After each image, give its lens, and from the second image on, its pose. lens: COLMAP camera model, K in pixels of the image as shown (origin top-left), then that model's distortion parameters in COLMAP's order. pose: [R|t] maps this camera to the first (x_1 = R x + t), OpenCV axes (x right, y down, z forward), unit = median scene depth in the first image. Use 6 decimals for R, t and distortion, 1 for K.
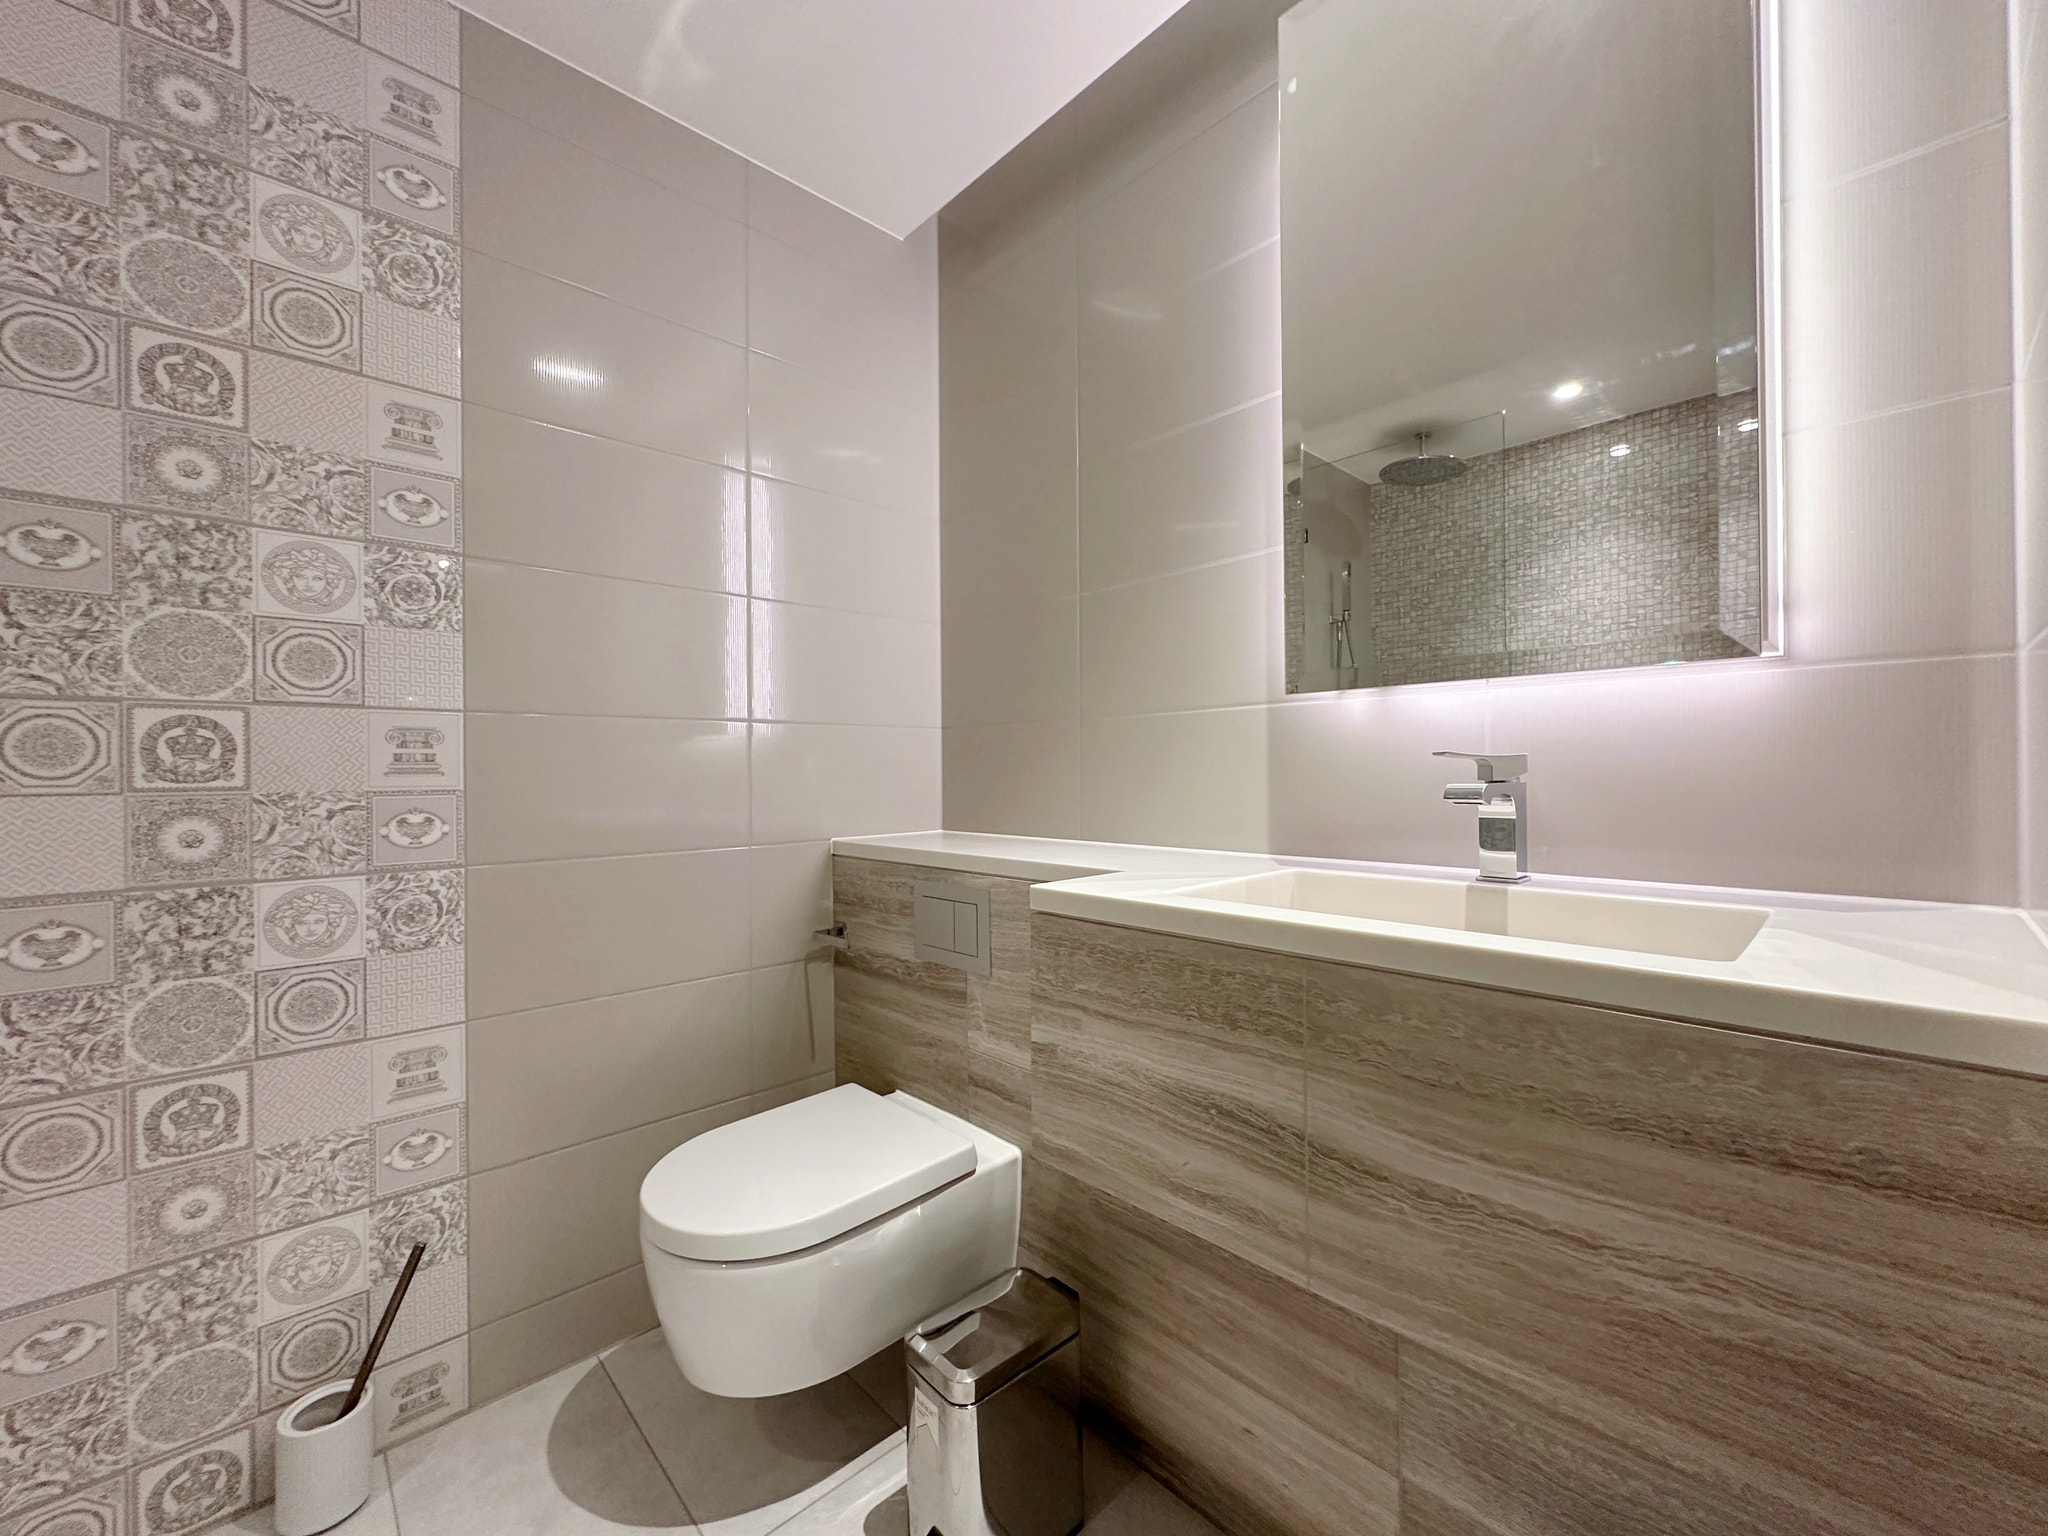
lens RADIAL K [[817.2, 0, 1024.0], [0, 817.2, 768.0], [0, 0, 1]] dist [-0.002584, 0.000554]
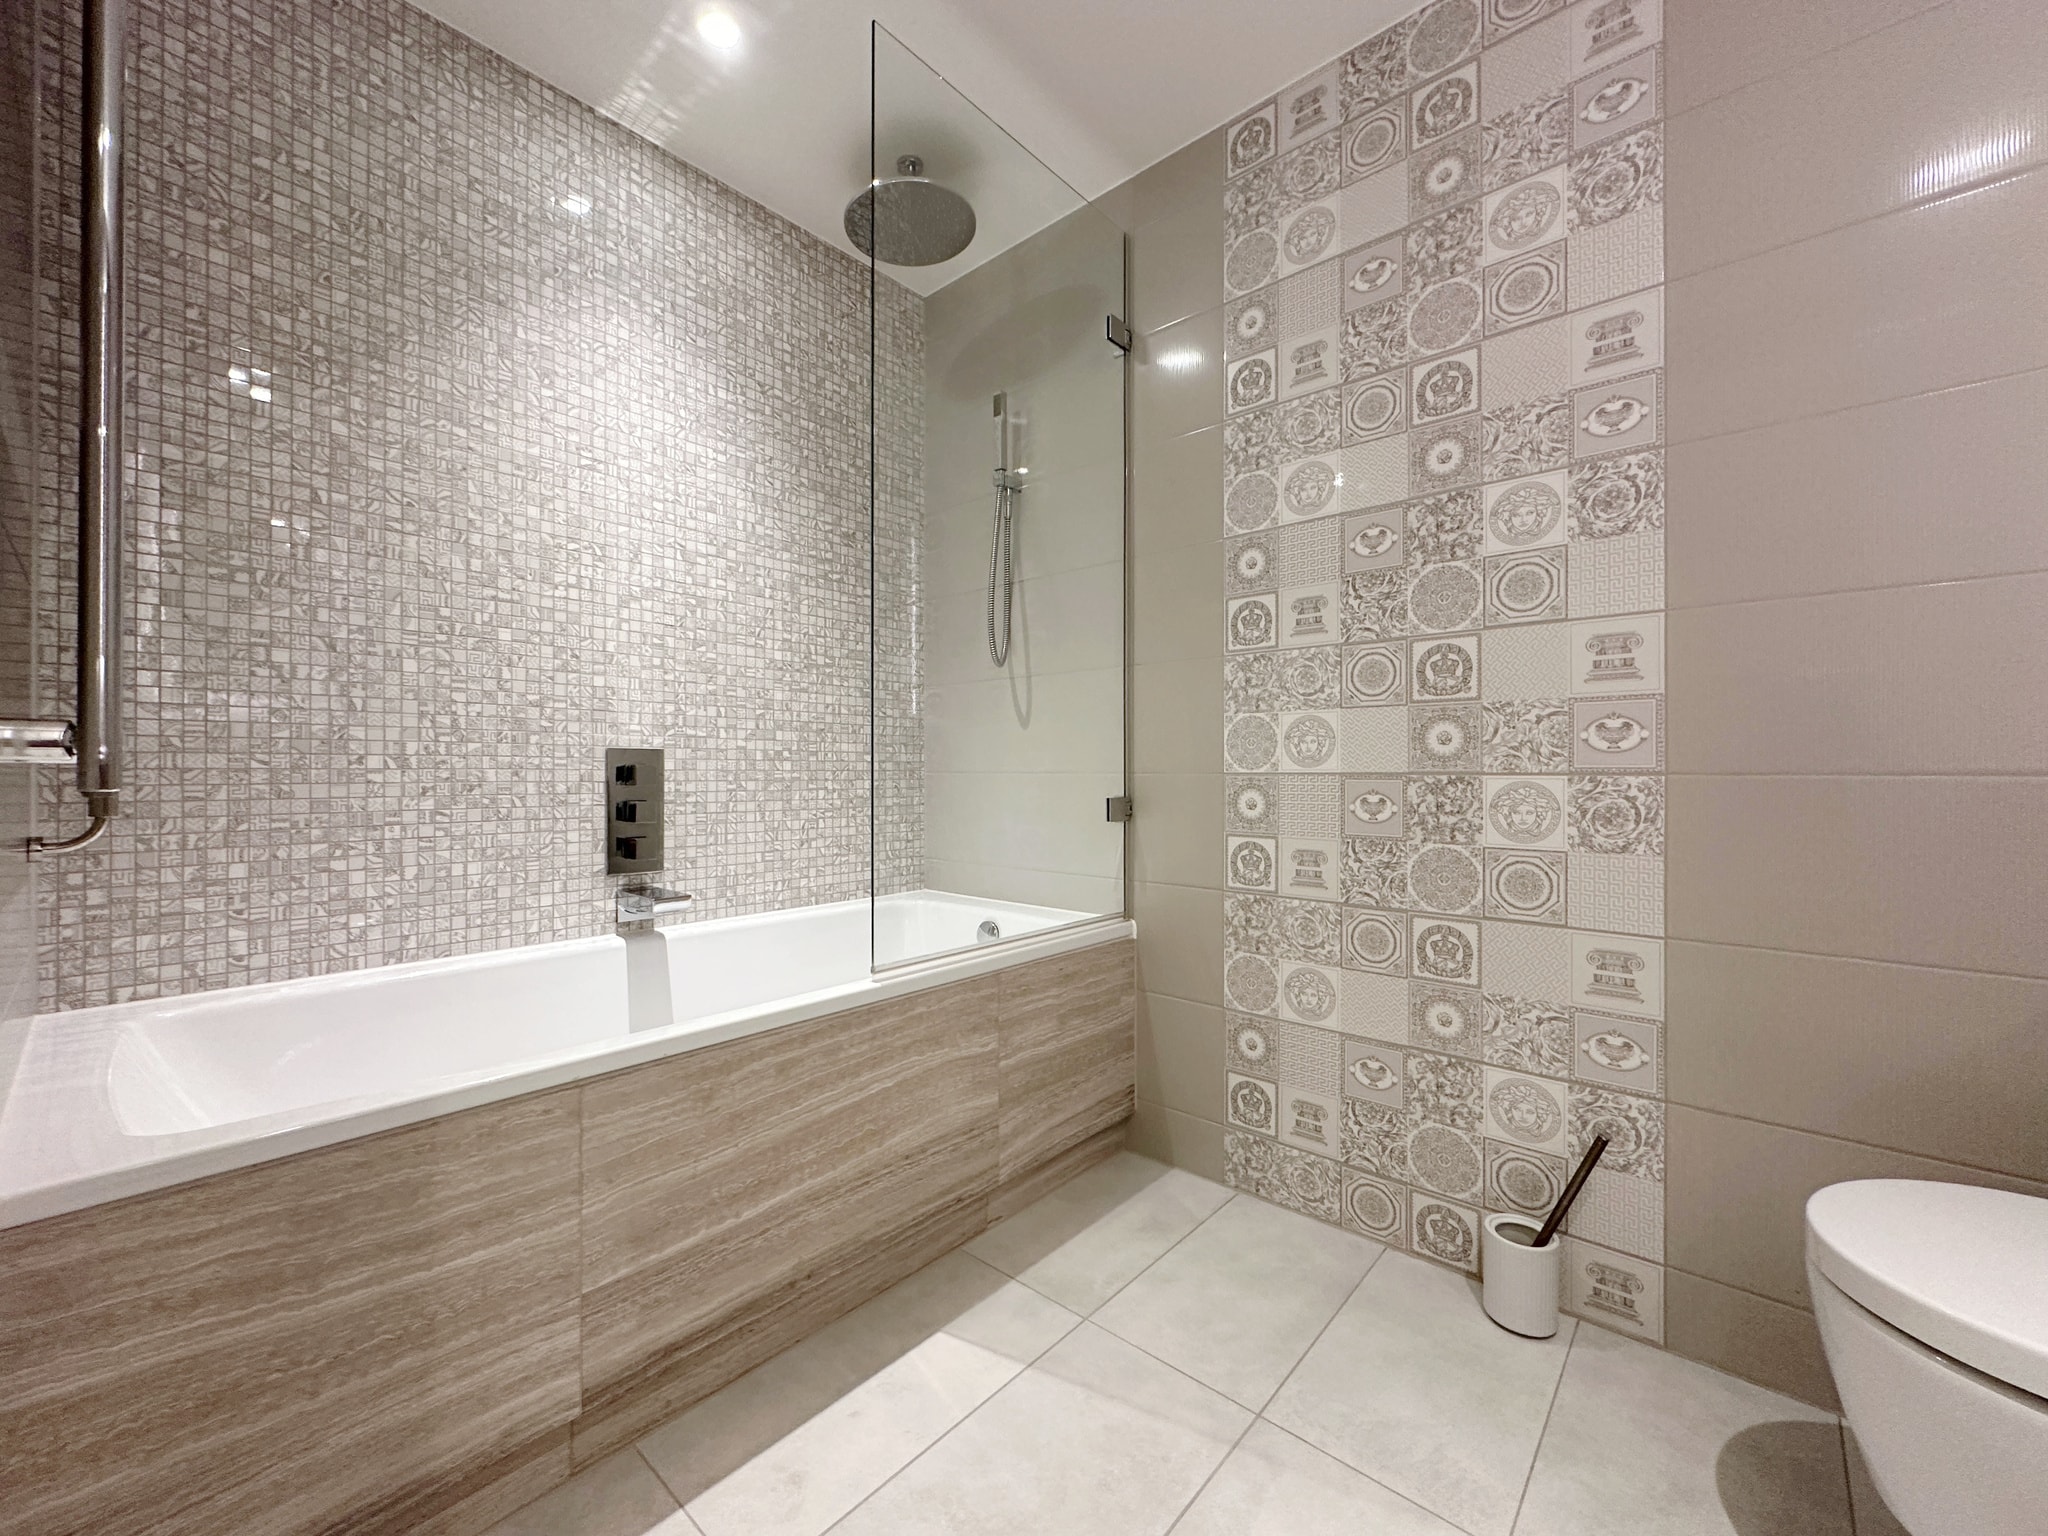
lens RADIAL K [[817.7, 0, 1021.8], [0, 817.7, 769.3], [0, 0, 1]] dist [-0.002620, 0.000237]
pose [[0.087598, 0.005977, -0.996138, 0.221381], [0.001172, 0.999981, 0.006103, 0.123419], [0.996155, -0.001702, 0.087589, 0.197275]]
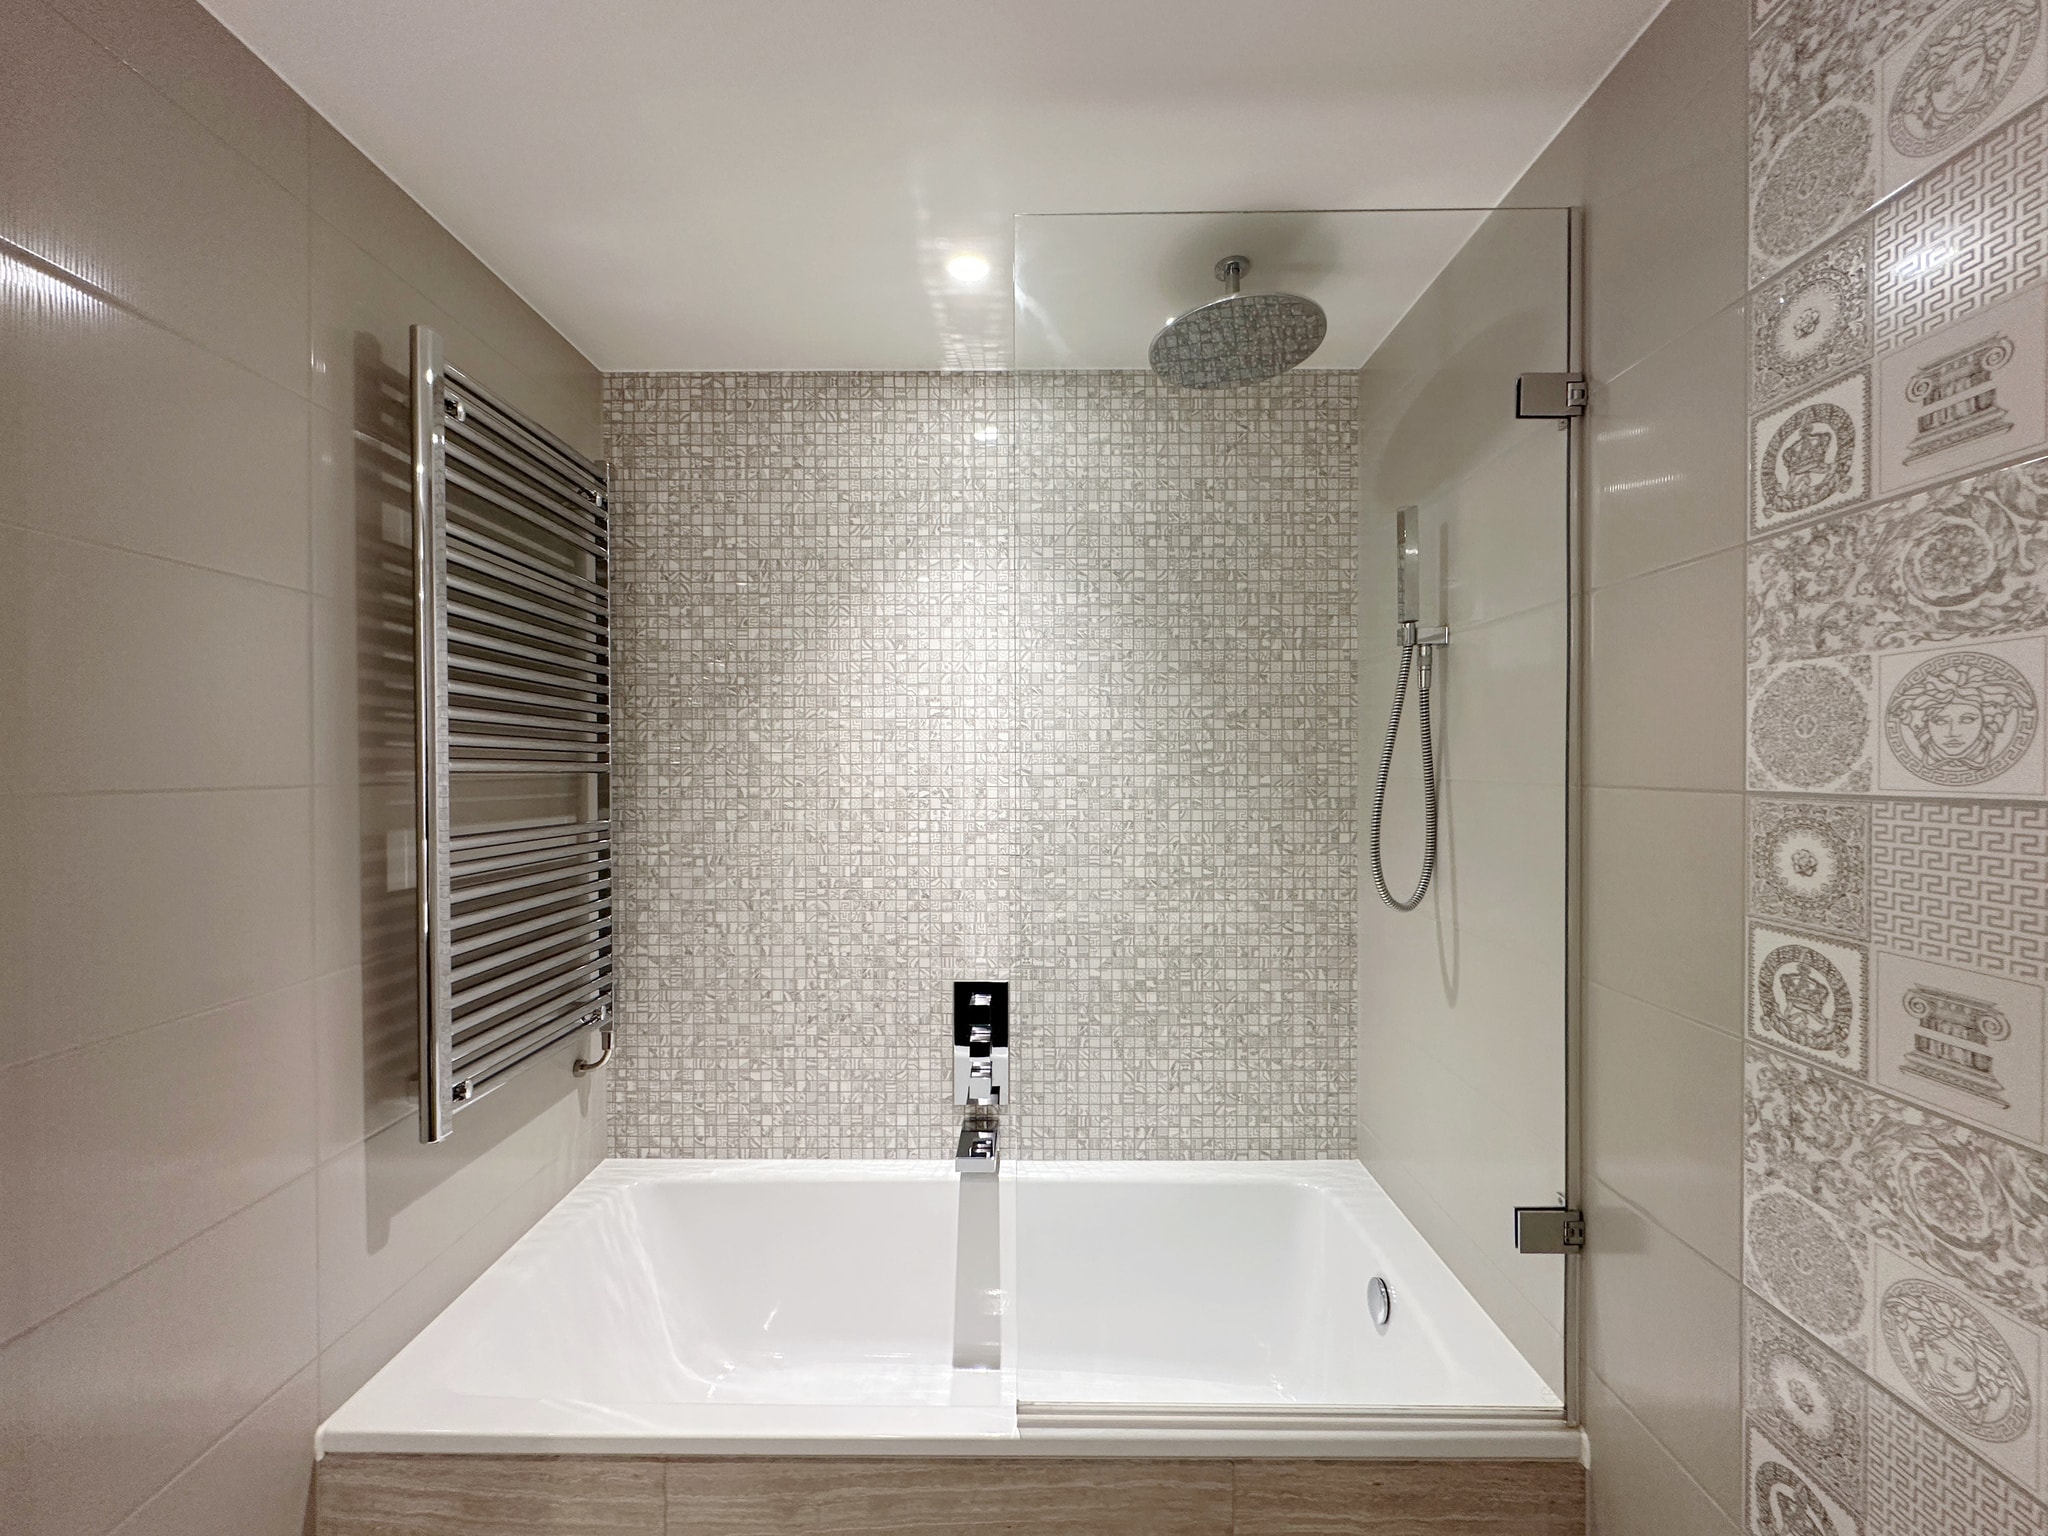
lens RADIAL K [[817.7, 0, 1021.8], [0, 817.7, 769.3], [0, 0, 1]] dist [-0.002620, 0.000237]
pose [[-0.689702, 0.015555, -0.723926, -0.303544], [0.008773, 0.999875, 0.013126, -0.331345], [0.724040, 0.002702, -0.689753, 0.739093]]
